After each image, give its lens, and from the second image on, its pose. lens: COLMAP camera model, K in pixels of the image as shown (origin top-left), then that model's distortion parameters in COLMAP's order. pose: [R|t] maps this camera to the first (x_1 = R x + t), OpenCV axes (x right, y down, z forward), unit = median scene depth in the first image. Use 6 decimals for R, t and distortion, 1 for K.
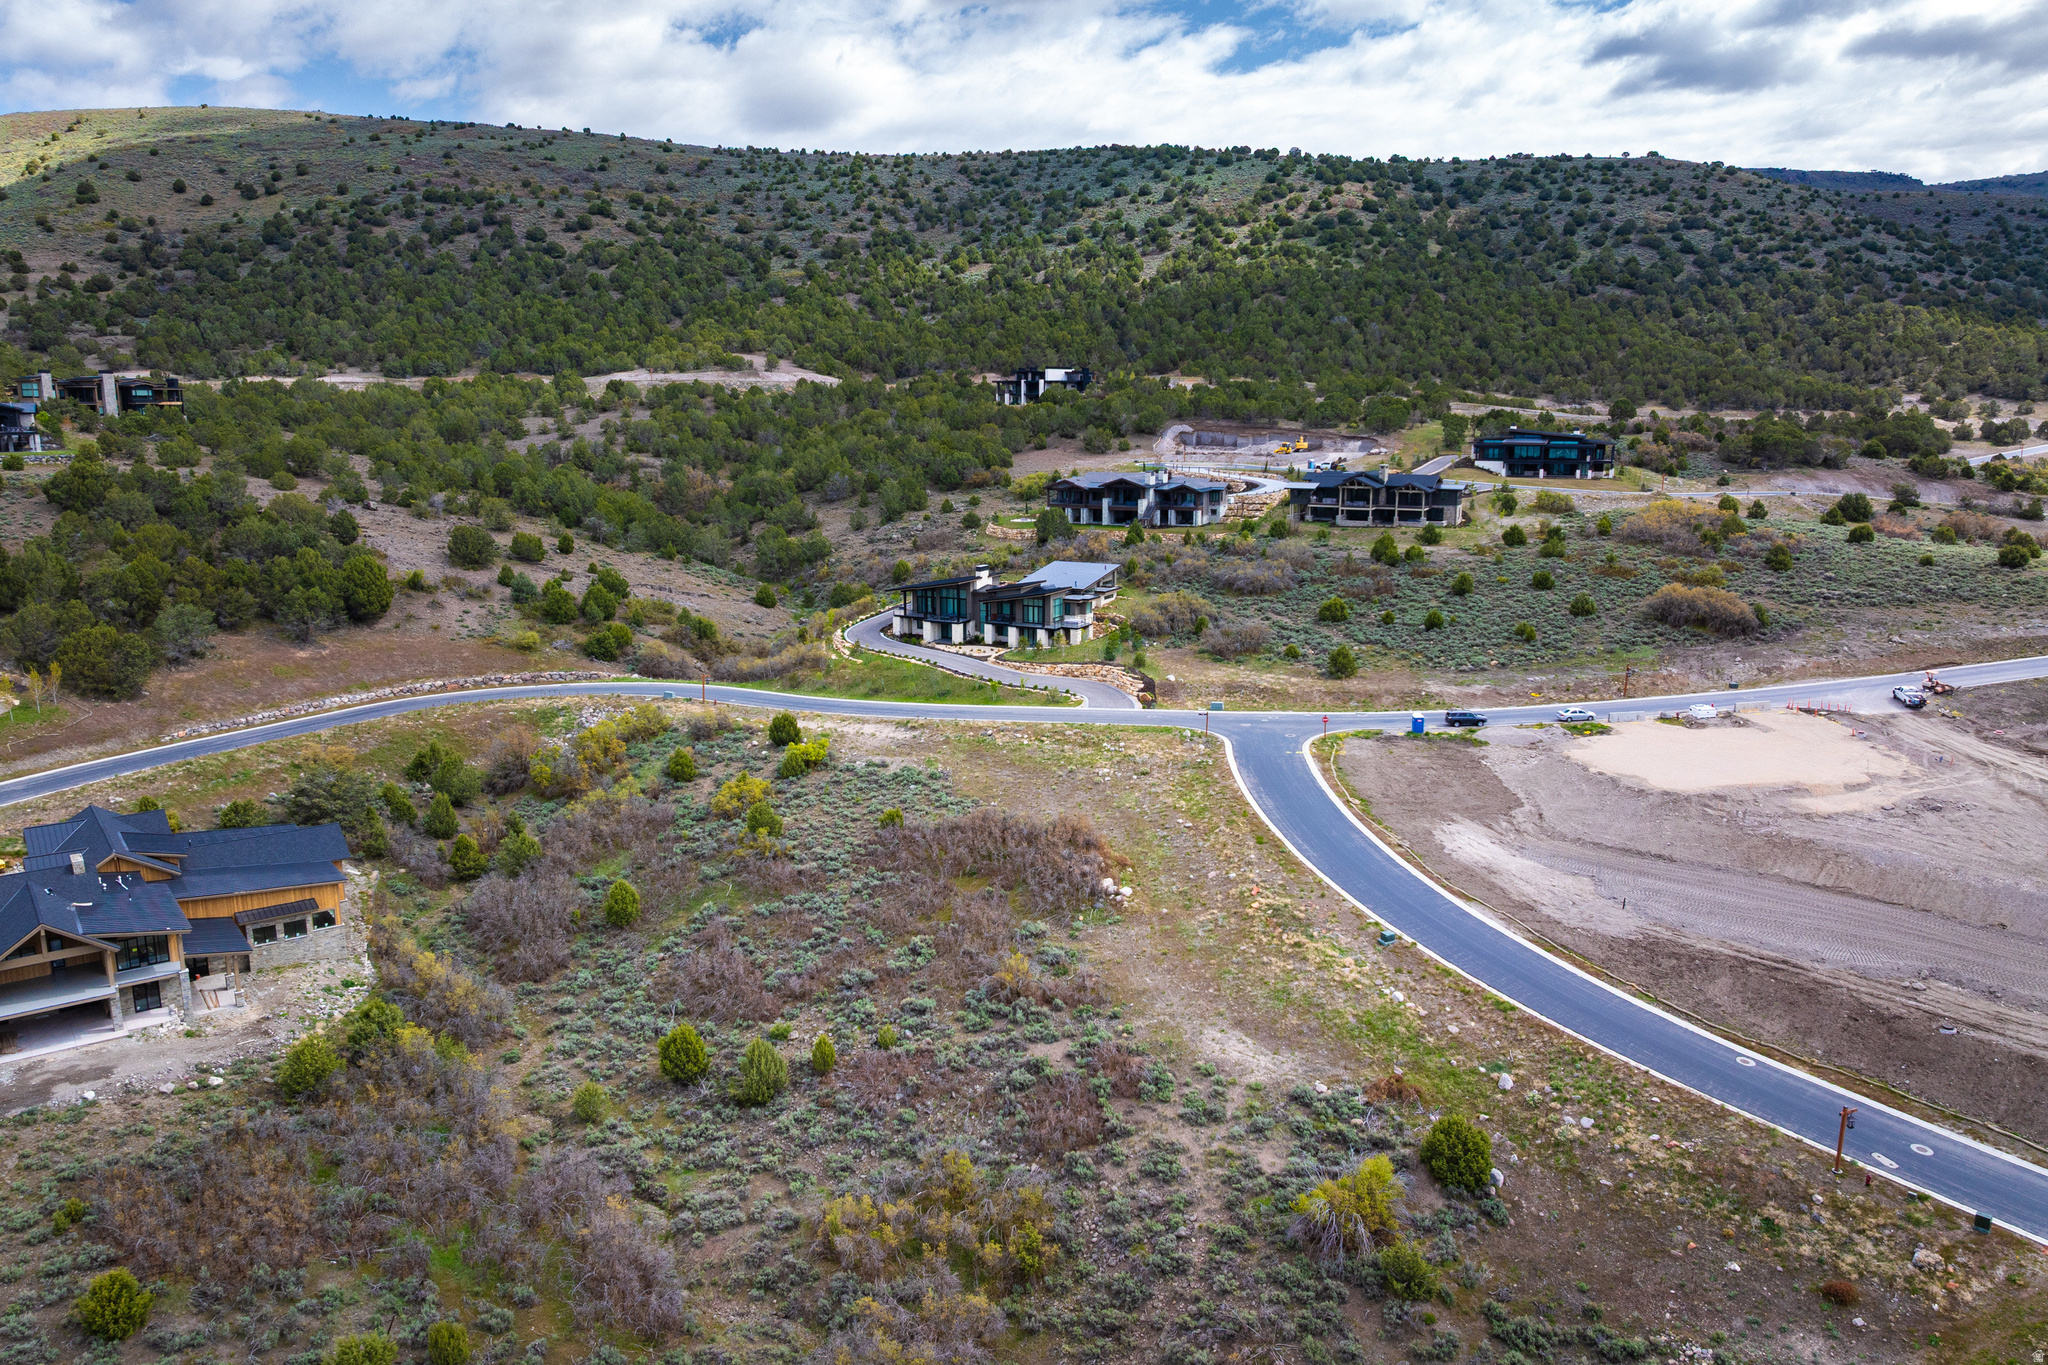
lens RADIAL K [[1421.7, 0, 1024.0], [0, 1421.7, 682.5], [0, 0, 1]] dist [-0.076728, 0.046607]
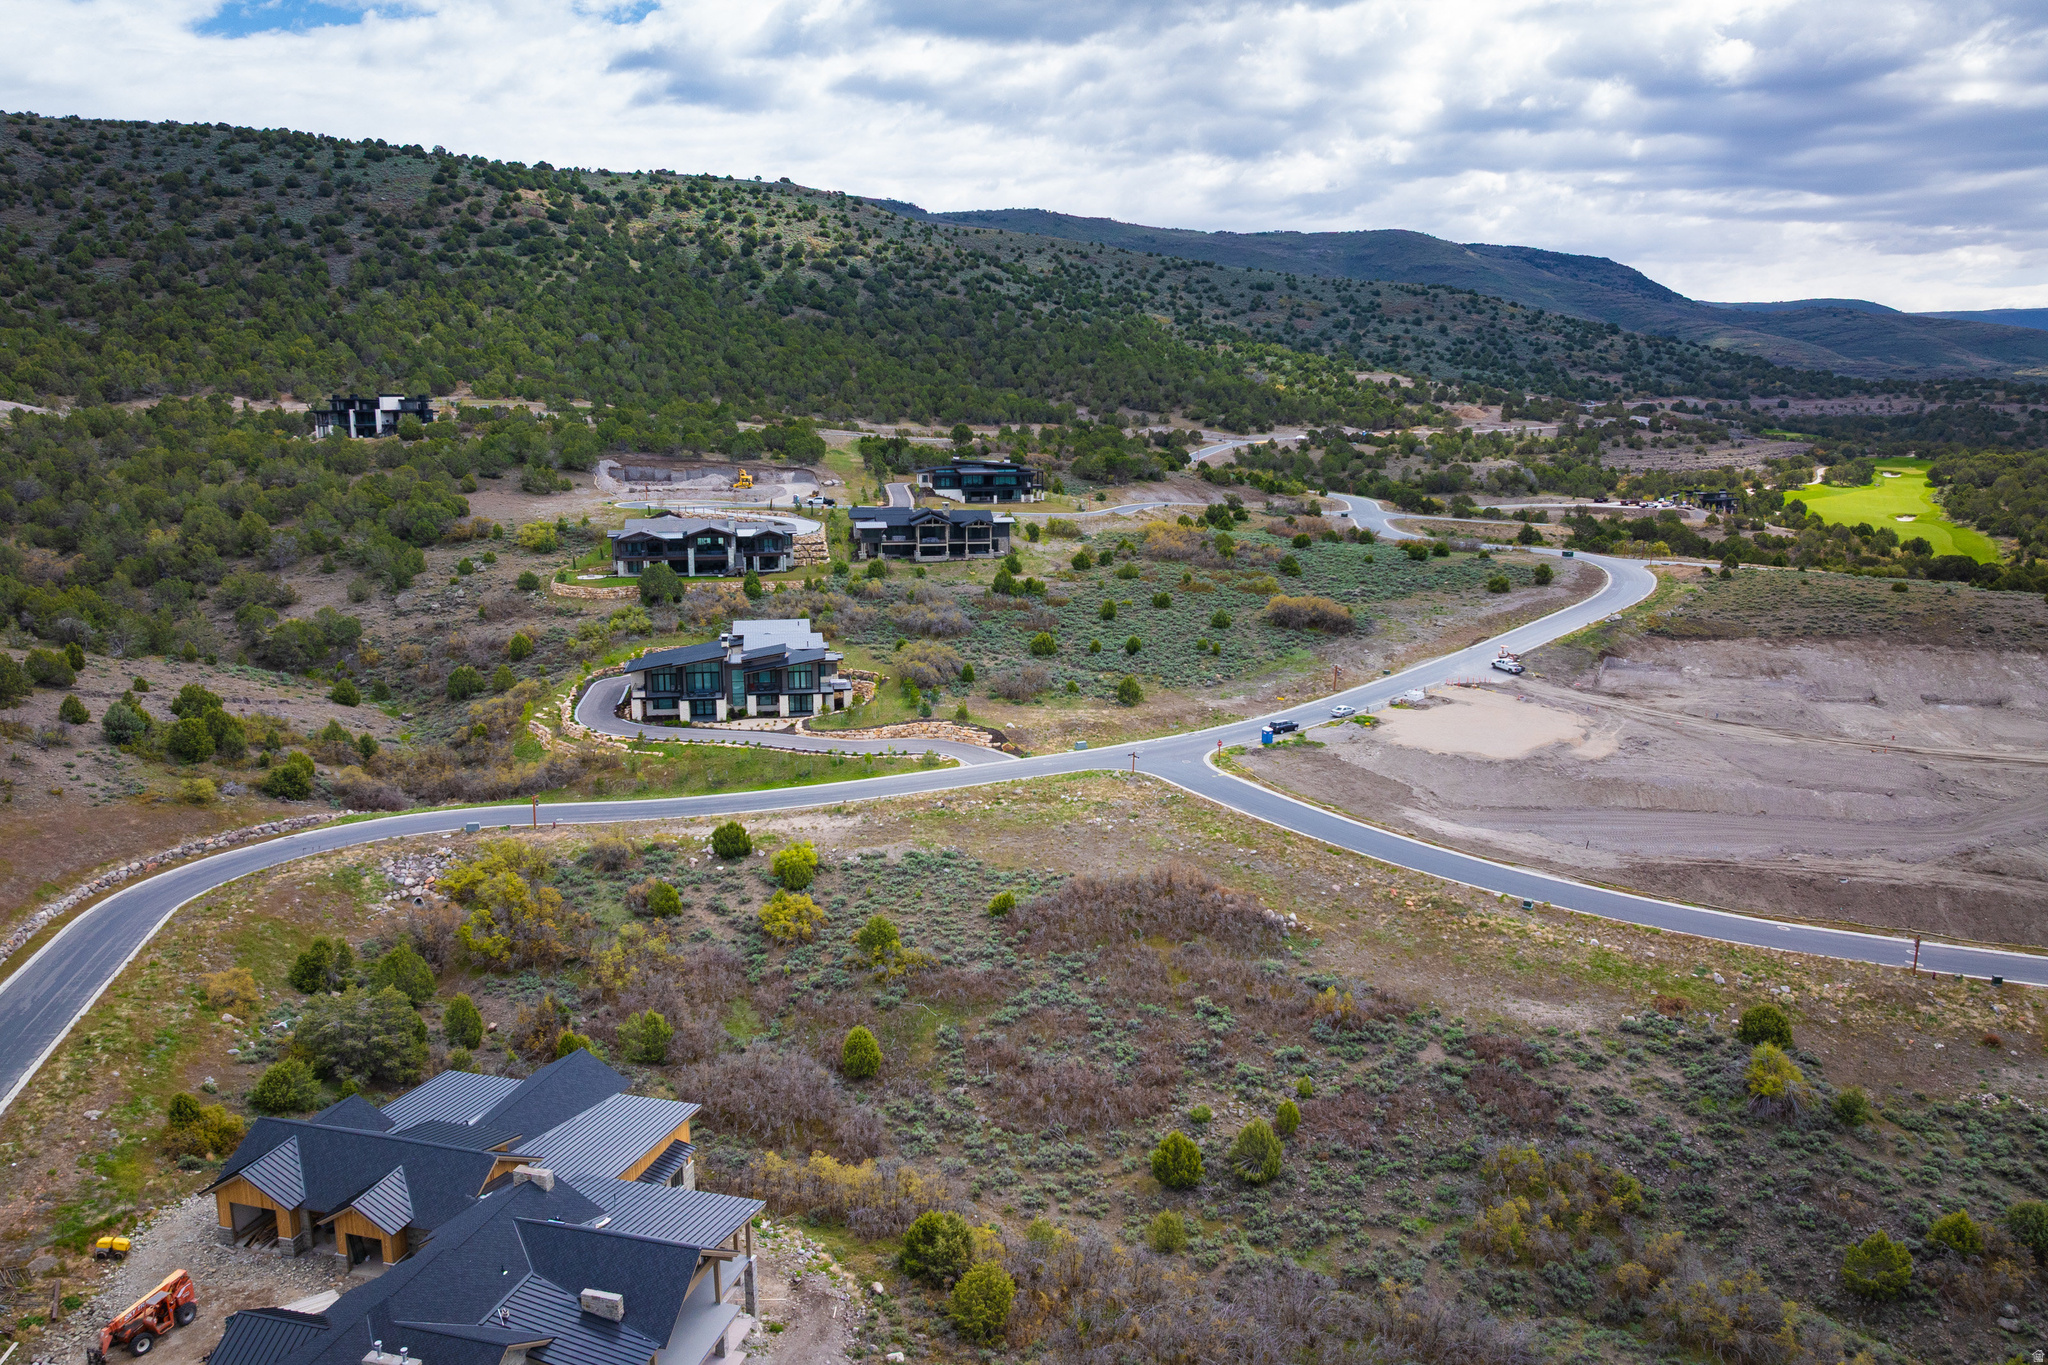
lens RADIAL K [[1411.0, 0, 1024.0], [0, 1411.0, 682.5], [0, 0, 1]] dist [-0.044839, 0.006980]
pose [[0.793339, -0.119216, 0.596993, -0.115978], [0.117477, 0.992186, 0.042019, -0.017644], [-0.597338, 0.036798, 0.801145, 0.031656]]
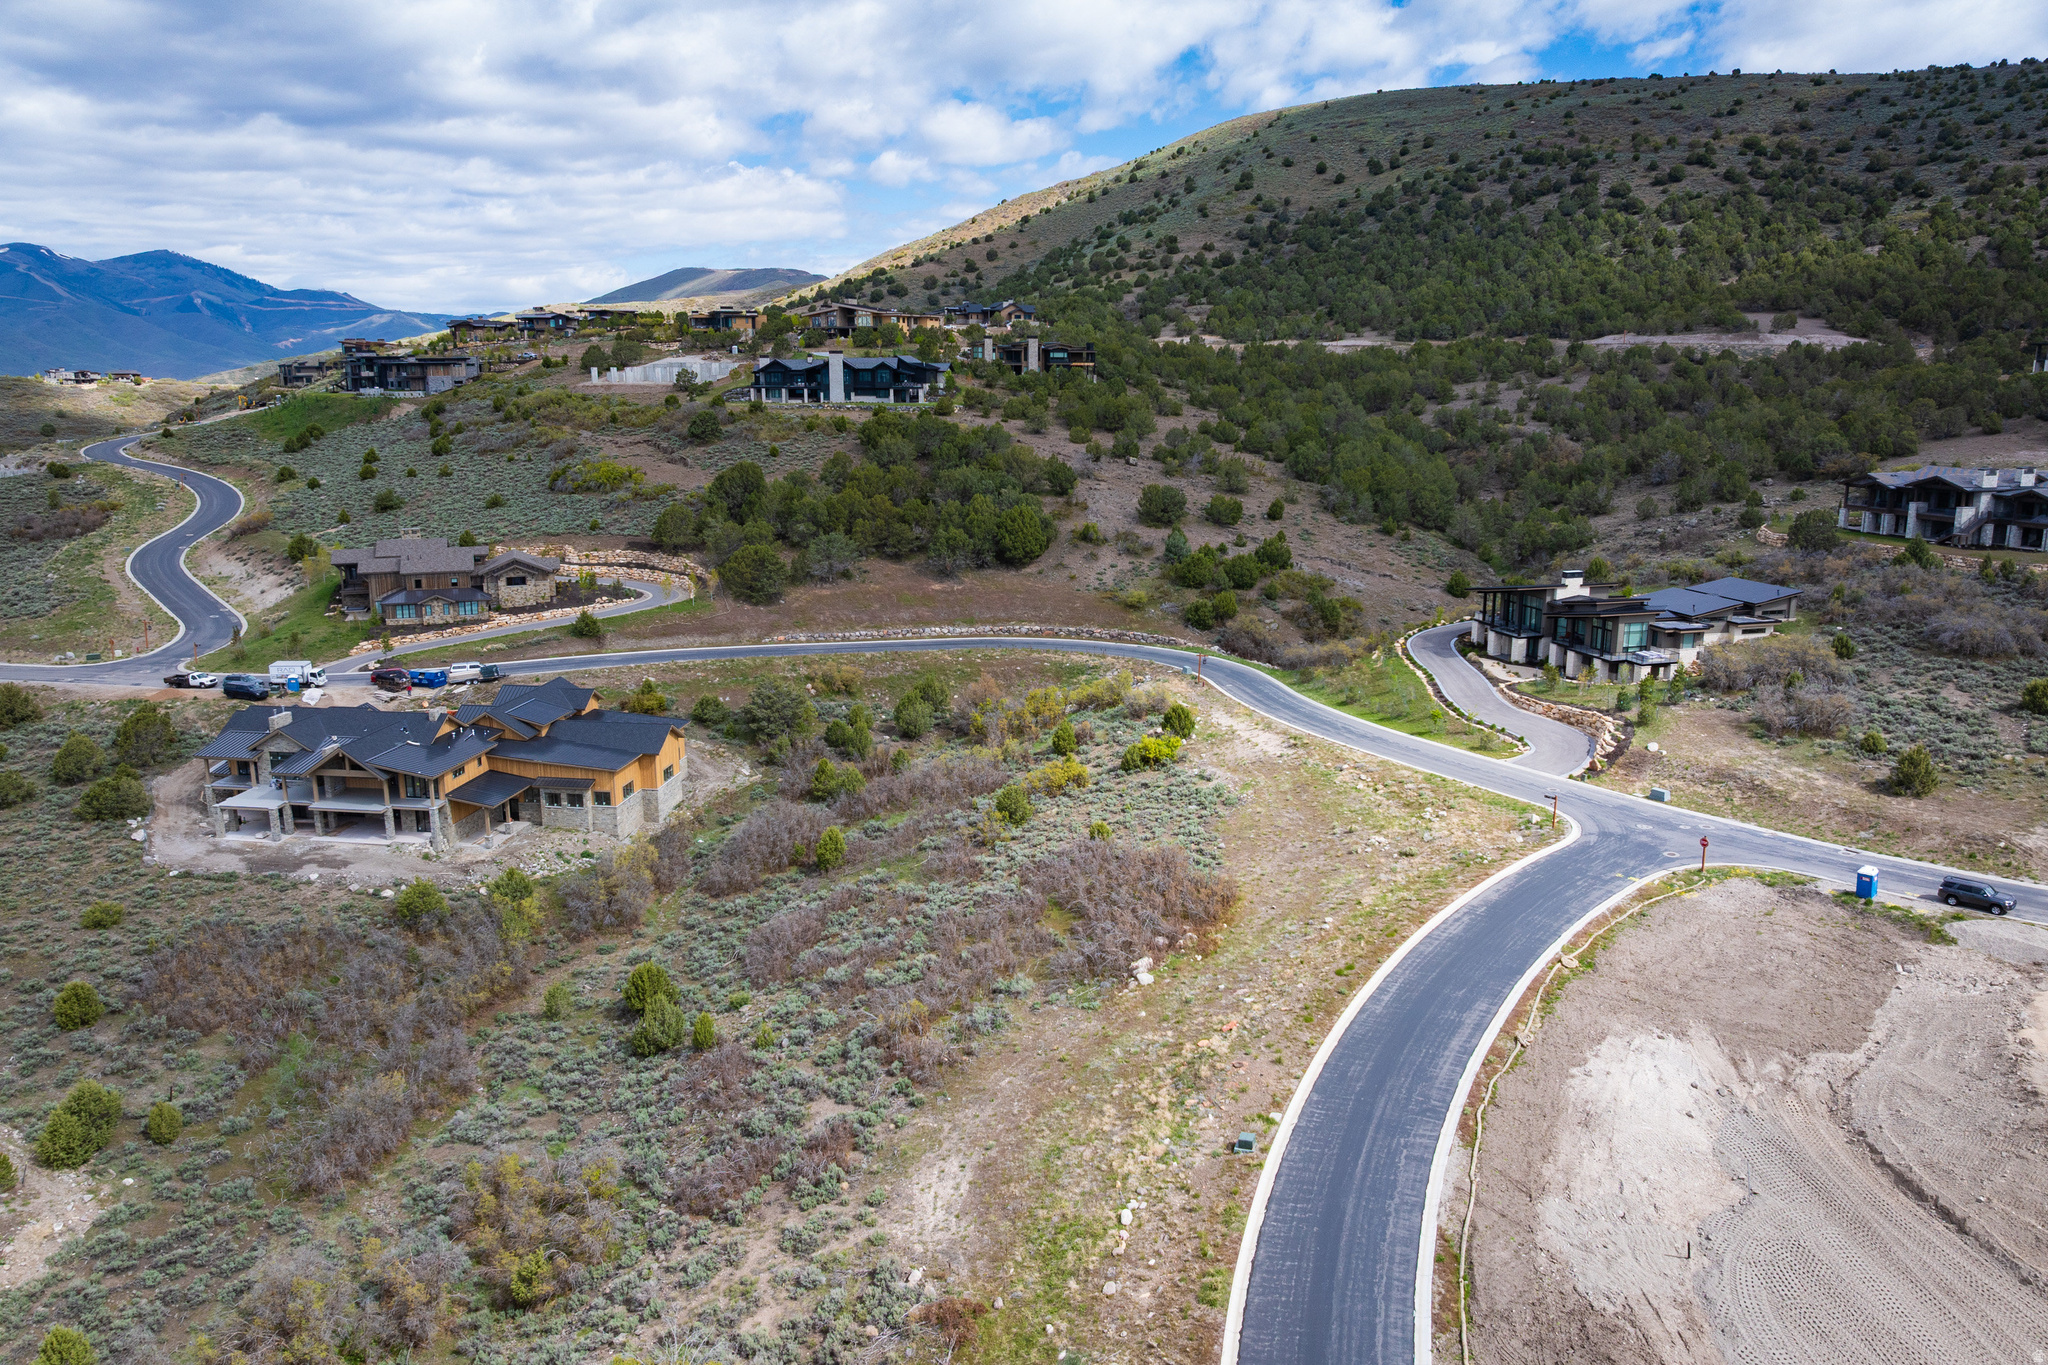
lens RADIAL K [[1421.7, 0, 1024.0], [0, 1421.7, 682.5], [0, 0, 1]] dist [-0.076728, 0.046607]
pose [[0.700225, 0.151893, -0.697577, 0.081004], [-0.134630, 0.987668, 0.079918, -0.010446], [0.701114, 0.037954, 0.712039, 0.053349]]
